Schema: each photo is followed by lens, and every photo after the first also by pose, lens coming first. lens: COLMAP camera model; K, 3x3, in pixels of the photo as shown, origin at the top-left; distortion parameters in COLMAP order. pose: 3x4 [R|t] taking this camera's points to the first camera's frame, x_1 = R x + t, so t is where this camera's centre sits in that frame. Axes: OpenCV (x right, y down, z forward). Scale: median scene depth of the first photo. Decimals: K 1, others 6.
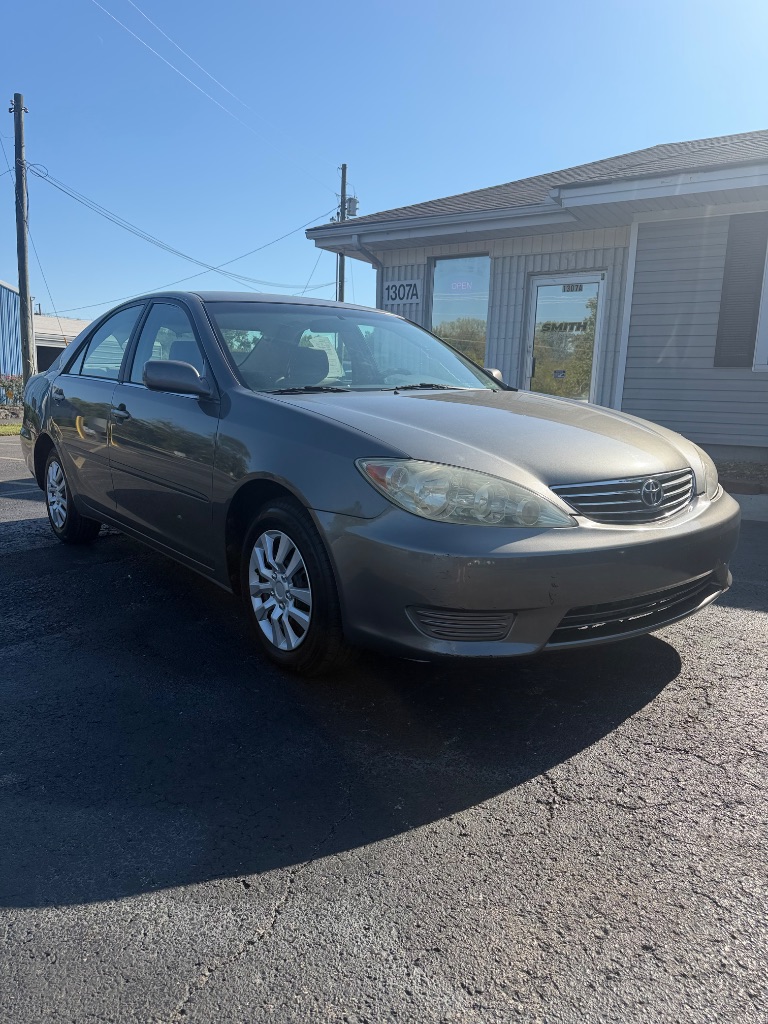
lens RADIAL K [[716.7, 0, 384.6], [0, 716.7, 546.2], [0, 0, 1]] dist [0.066303, -0.124518]
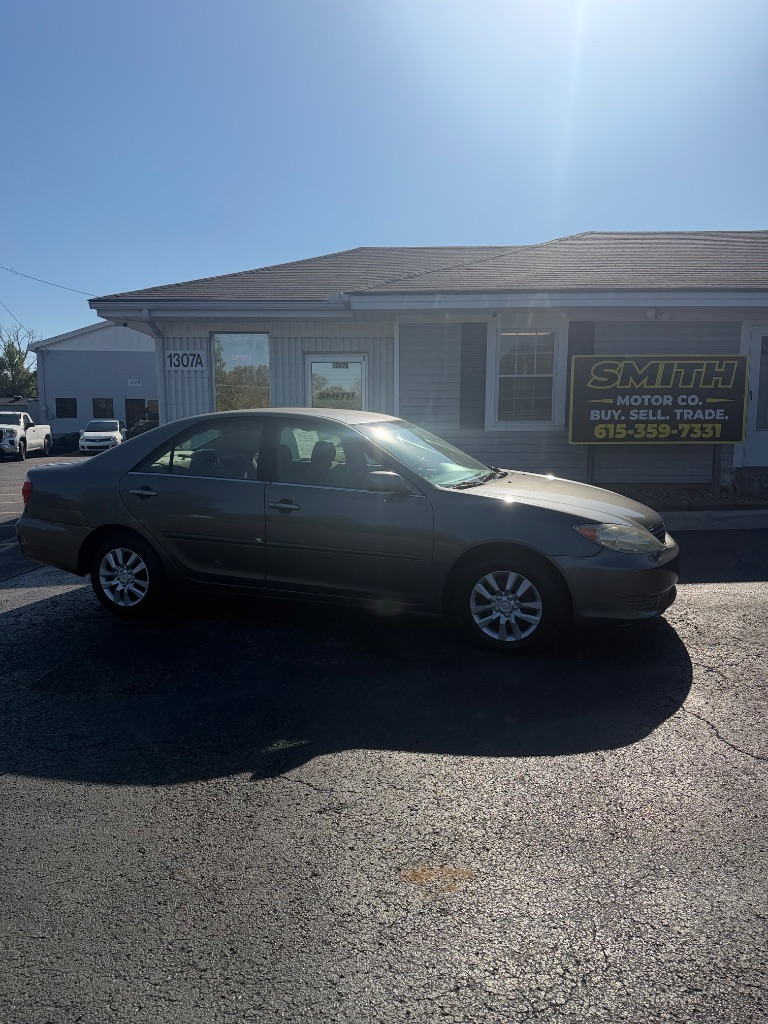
lens RADIAL K [[716.7, 0, 384.6], [0, 716.7, 546.2], [0, 0, 1]] dist [0.066303, -0.124518]
pose [[0.846380, -0.112782, 0.520500, -0.366038], [0.132040, 0.991244, 0.000075, -0.034444], [-0.515951, 0.068663, 0.853861, -0.089978]]
